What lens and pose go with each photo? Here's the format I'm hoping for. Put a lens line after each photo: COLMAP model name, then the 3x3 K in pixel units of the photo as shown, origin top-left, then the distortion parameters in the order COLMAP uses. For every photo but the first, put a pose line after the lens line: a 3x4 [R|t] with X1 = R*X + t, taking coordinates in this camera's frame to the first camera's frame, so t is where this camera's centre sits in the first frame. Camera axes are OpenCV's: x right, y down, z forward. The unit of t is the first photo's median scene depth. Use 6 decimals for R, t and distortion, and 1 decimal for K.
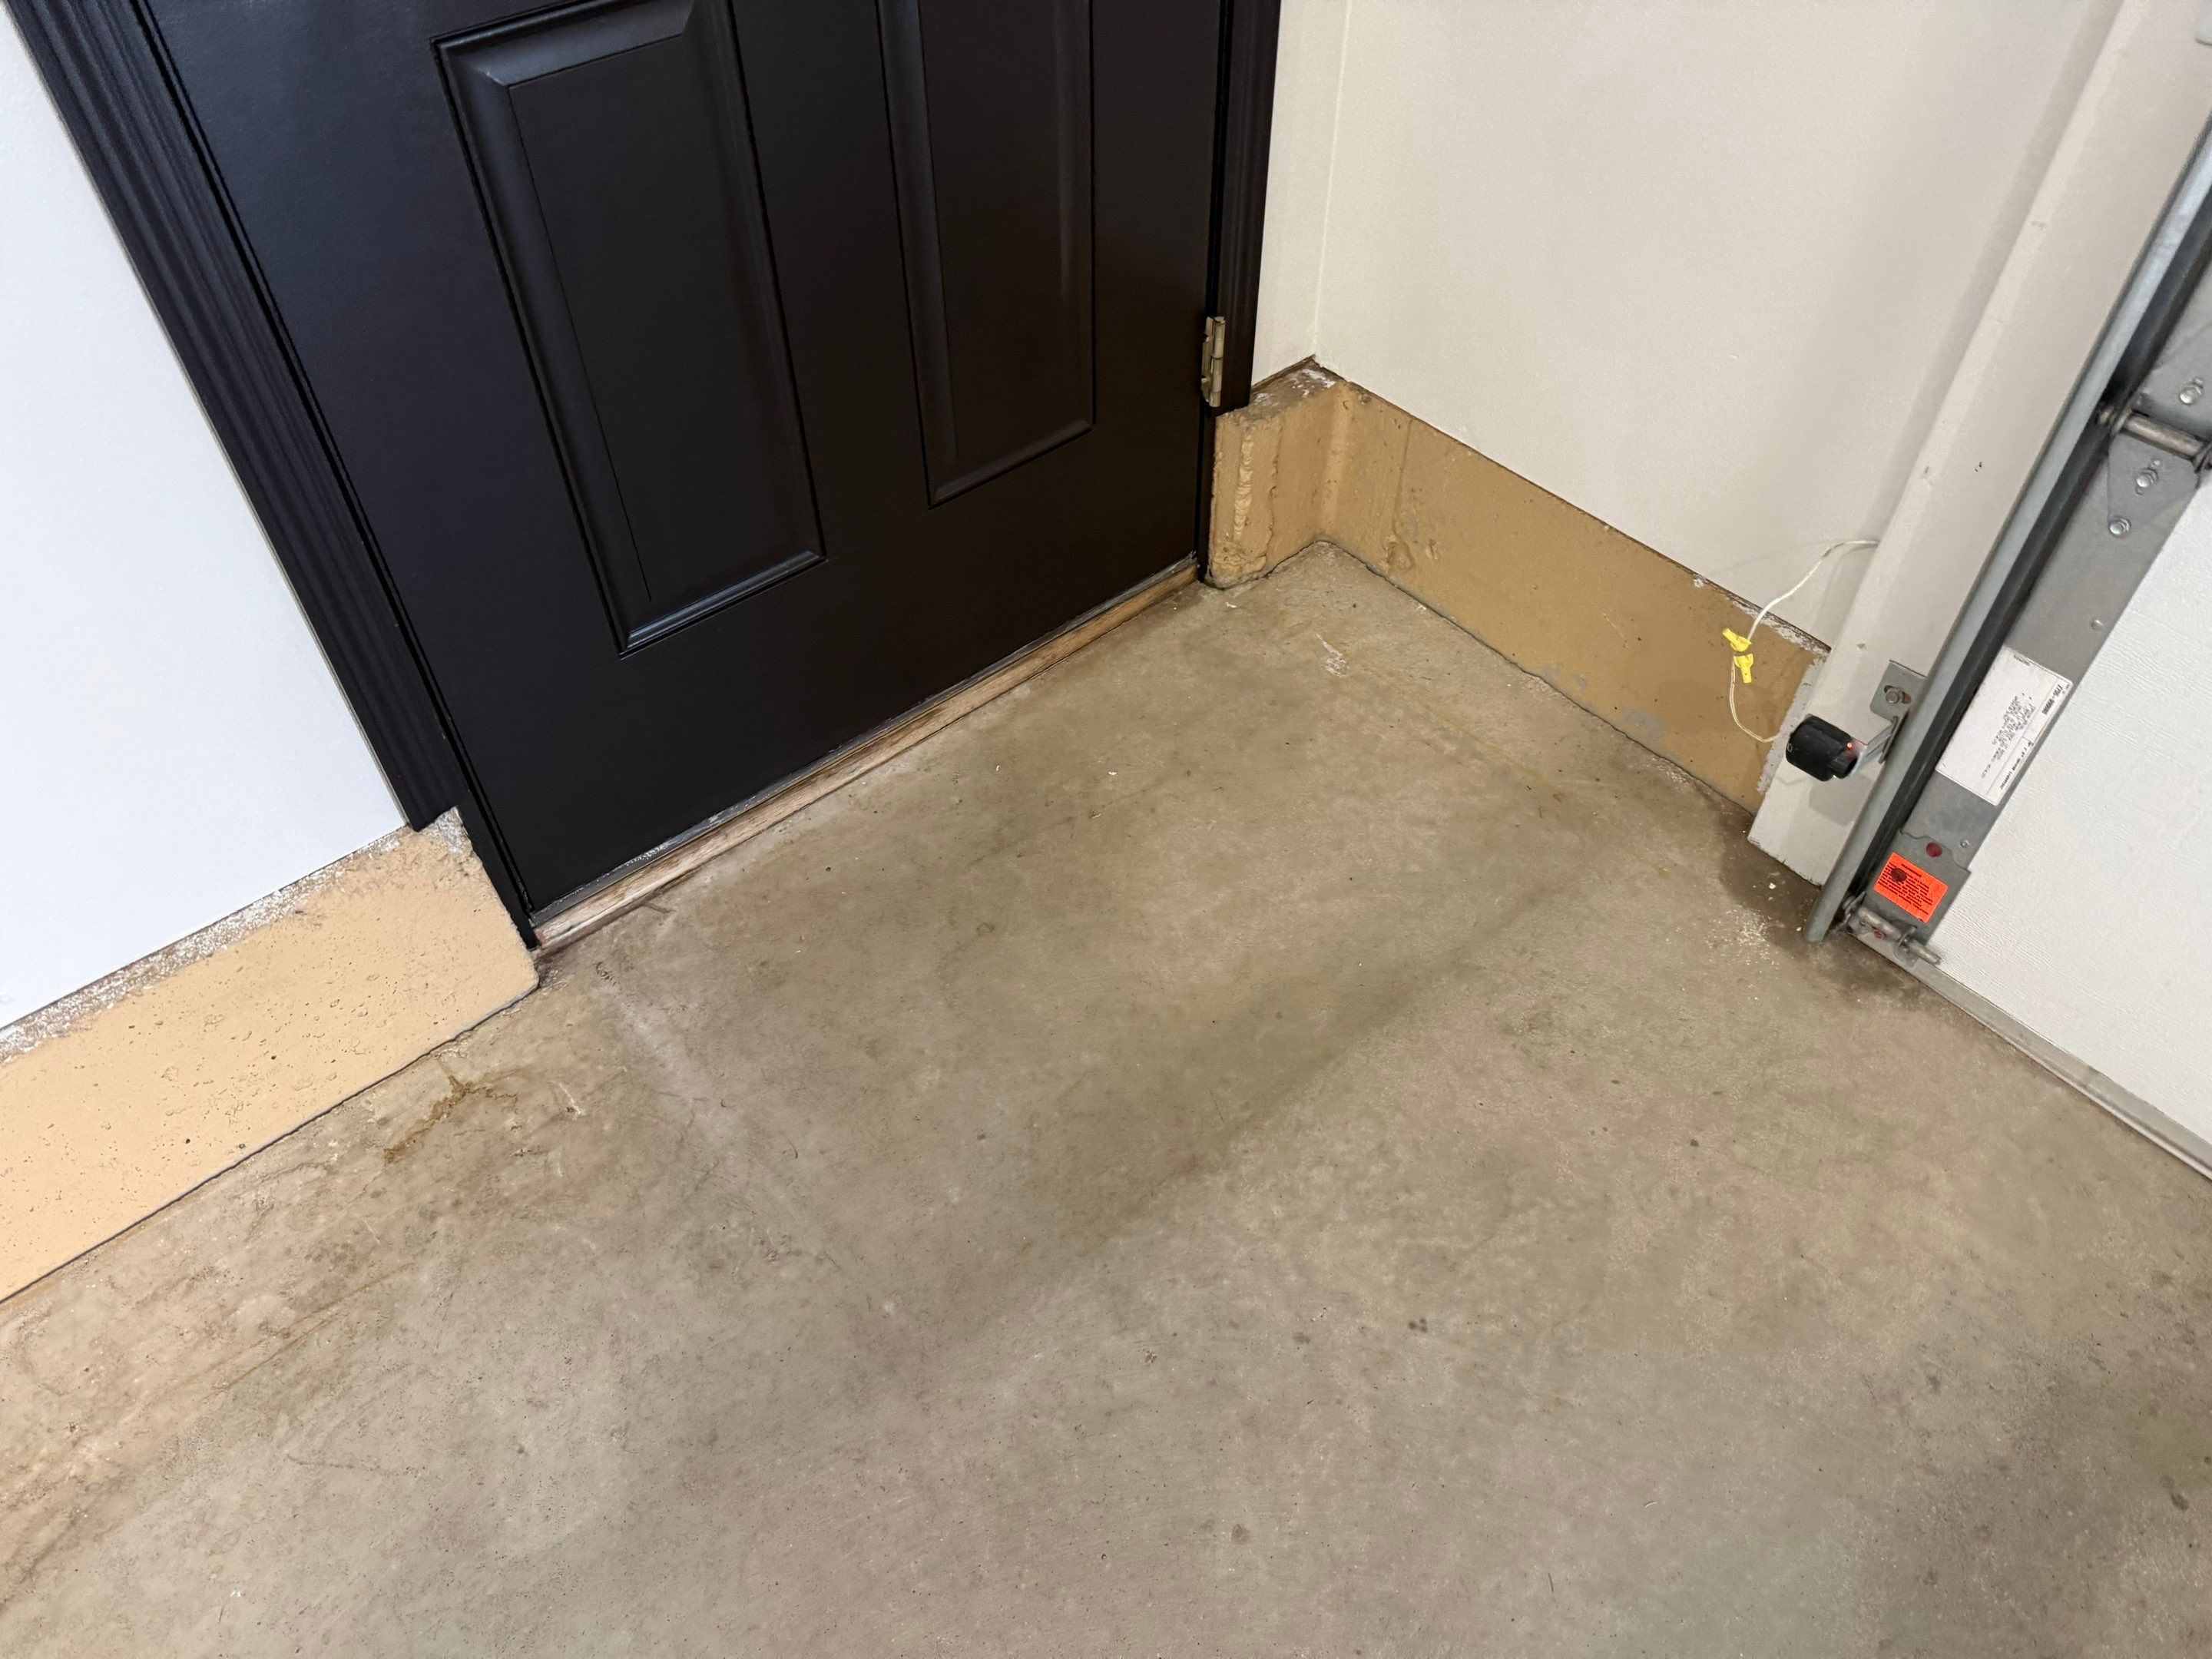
lens RADIAL K [[1572.0, 0, 1119.1], [0, 1572.0, 828.4], [0, 0, 1]] dist [-0.003504, -0.001455]
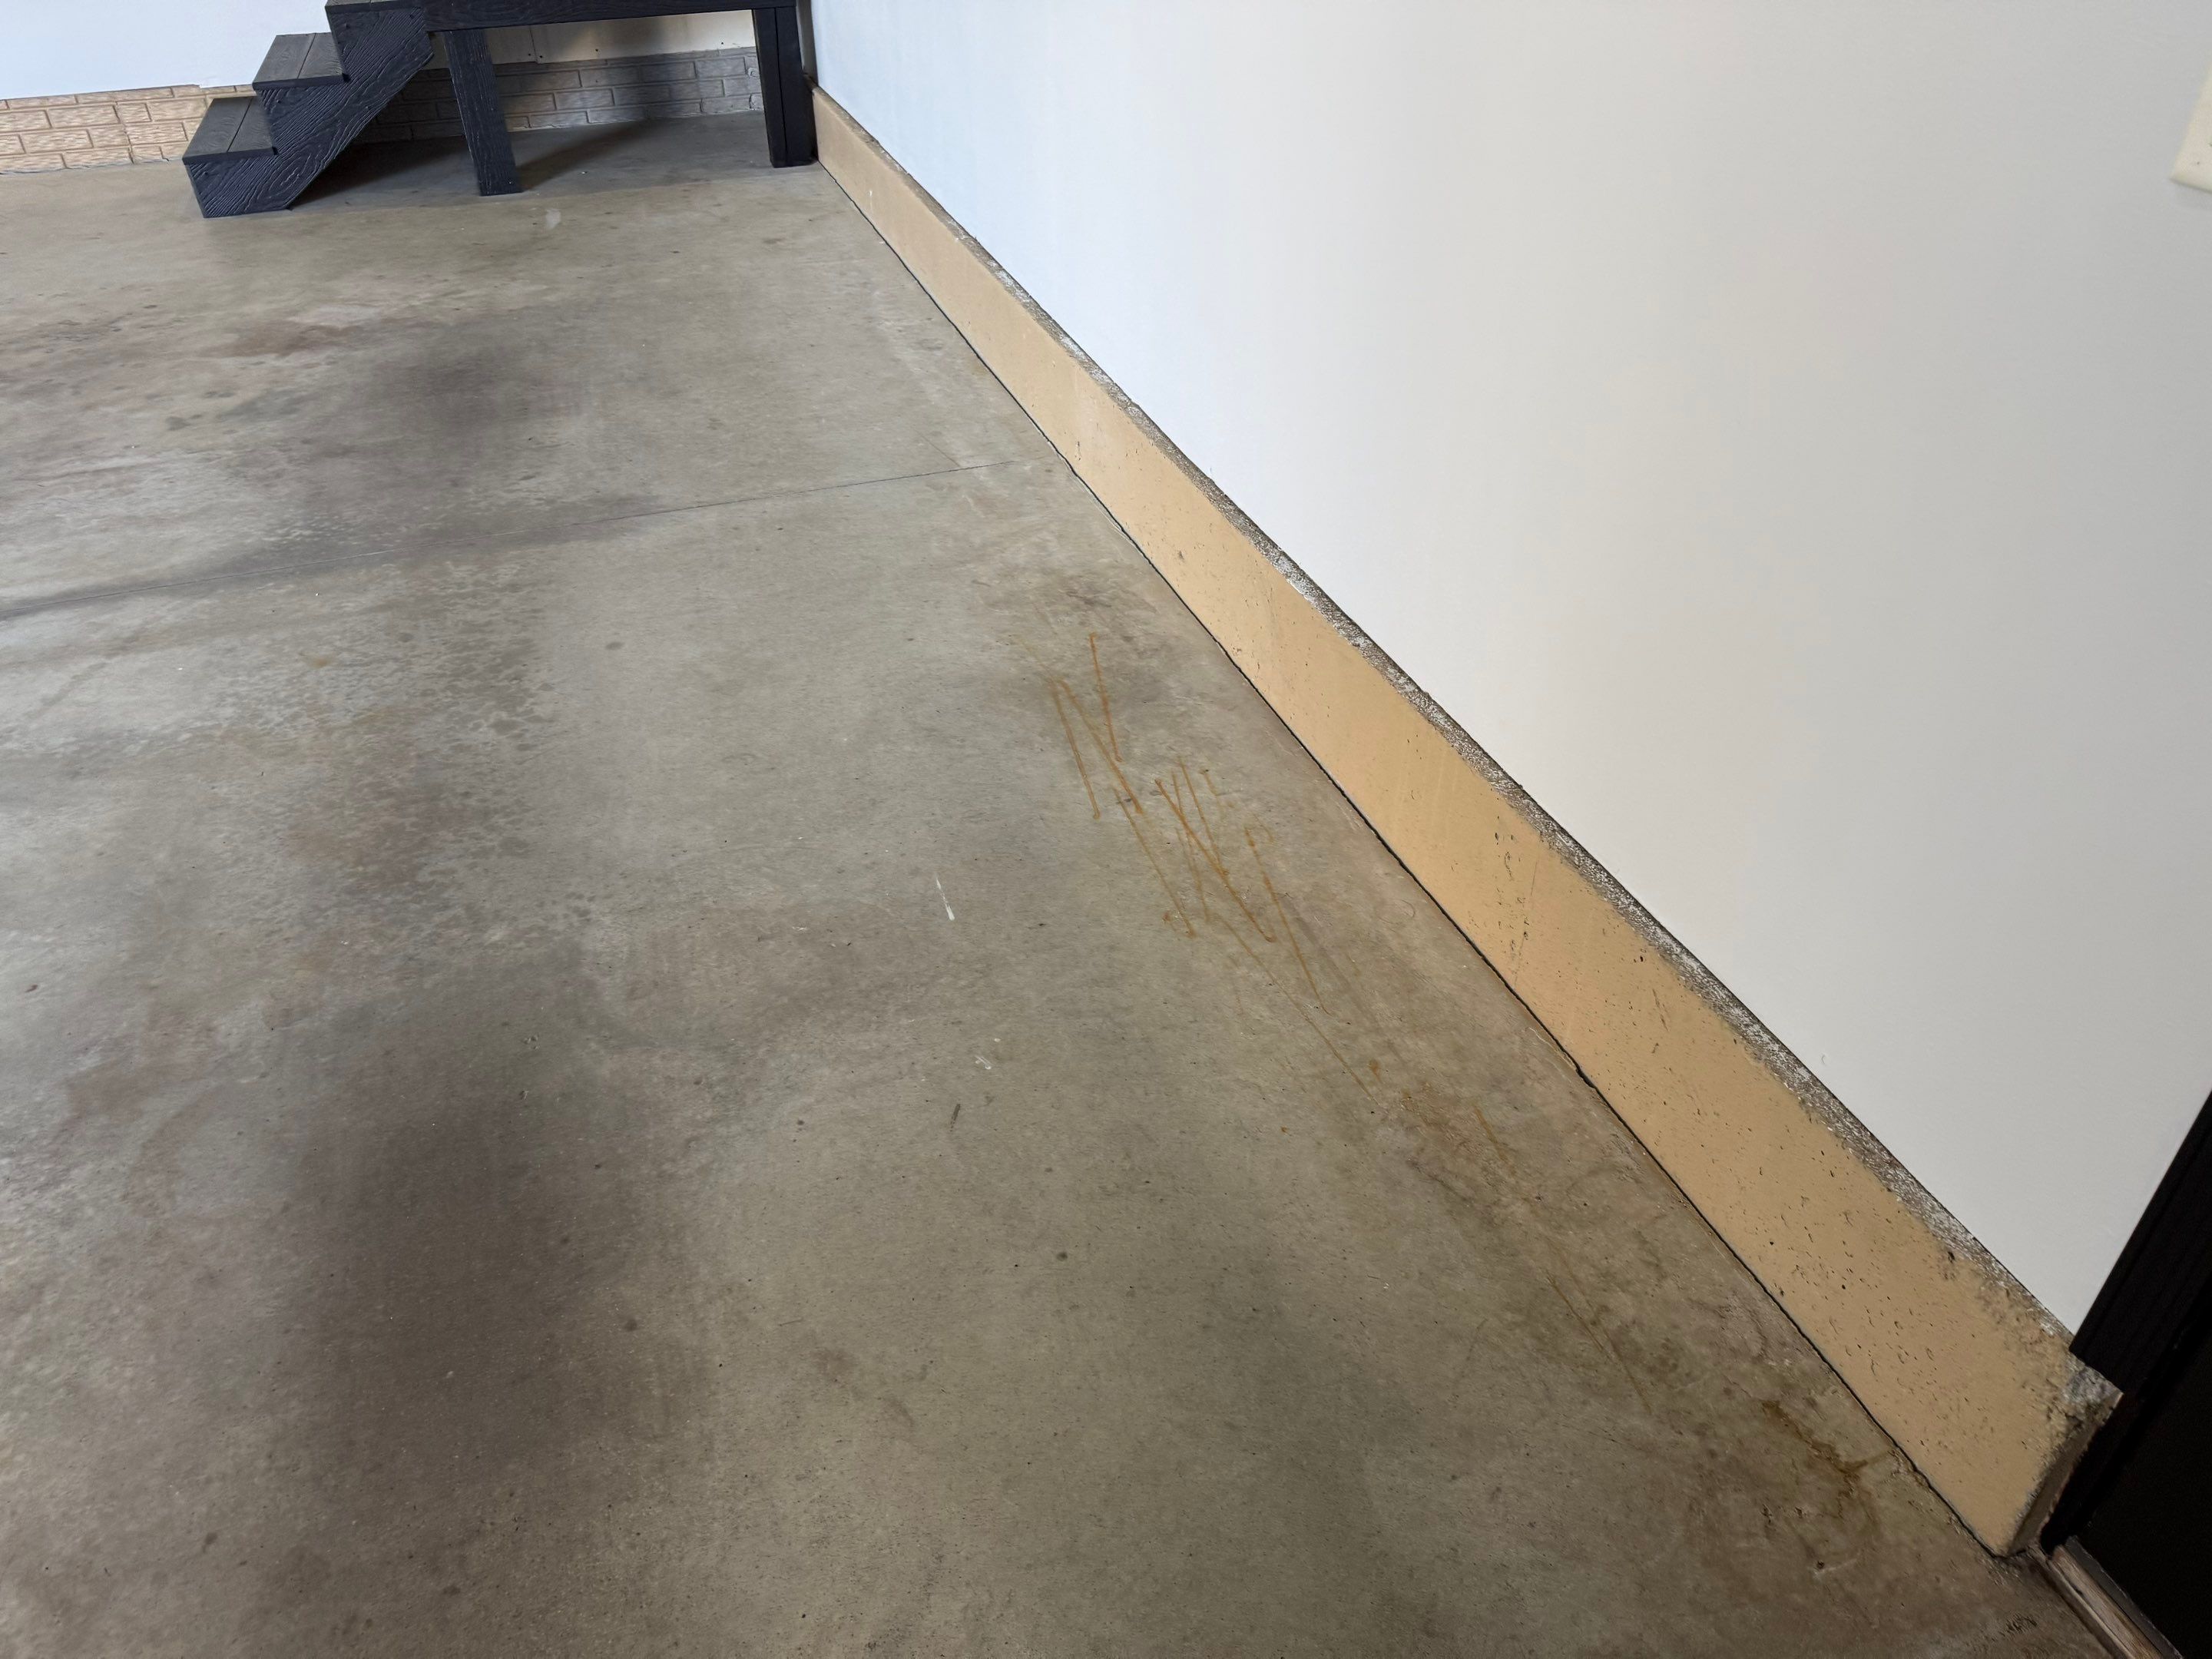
lens RADIAL K [[1572.0, 0, 1119.1], [0, 1572.0, 828.4], [0, 0, 1]] dist [-0.003504, -0.001455]
pose [[-0.370753, 0.540504, -0.755247, 0.297498], [-0.681352, 0.394307, 0.616670, -0.307564], [0.631112, 0.743221, 0.222083, 0.203628]]
